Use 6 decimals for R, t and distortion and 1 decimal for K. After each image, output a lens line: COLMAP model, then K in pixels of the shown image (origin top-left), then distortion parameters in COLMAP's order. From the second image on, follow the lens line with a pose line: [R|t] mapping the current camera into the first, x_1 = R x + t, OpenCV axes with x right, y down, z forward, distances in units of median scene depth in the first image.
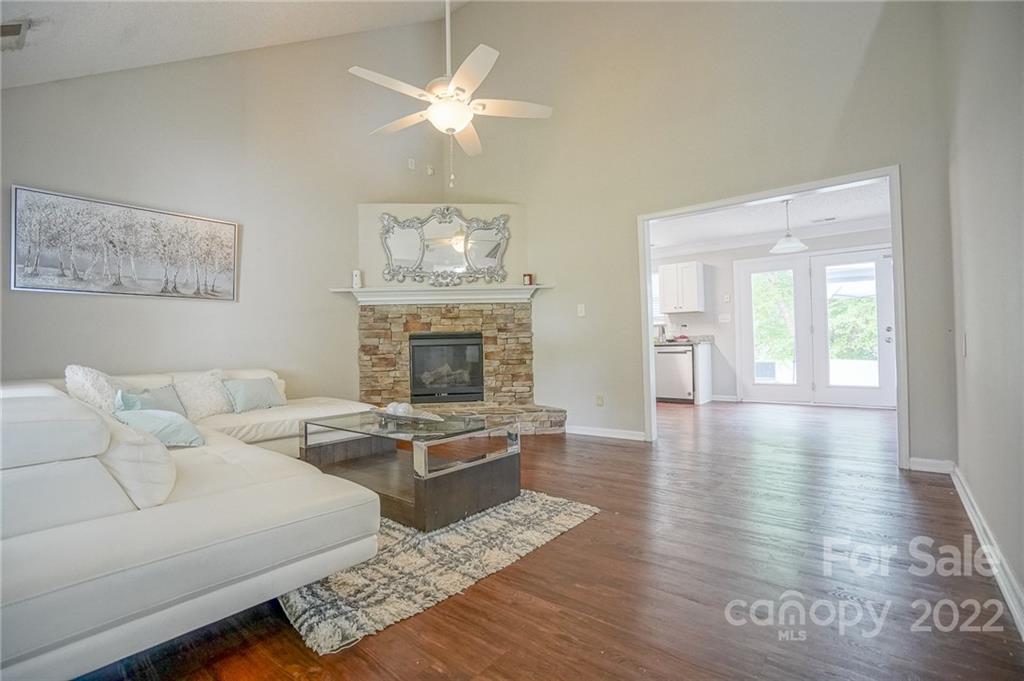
lens RADIAL K [[473.5, 0, 510.8], [0, 473.5, 339.8], [0, 0, 1]] dist [-0.059857, 0.024238]
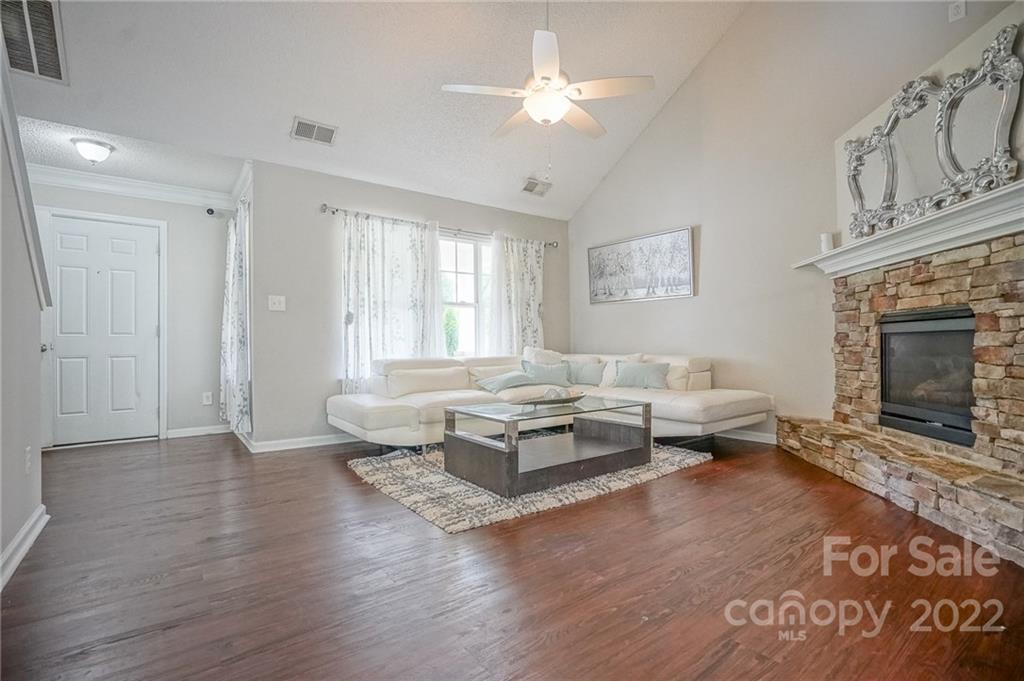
lens RADIAL K [[473.5, 0, 510.8], [0, 473.5, 339.8], [0, 0, 1]] dist [-0.059857, 0.024238]
pose [[-0.221169, 0.014506, -0.975128, 0.496666], [0.022295, 0.999703, 0.009815, 0.003971], [0.974981, -0.019570, -0.221427, 0.653622]]
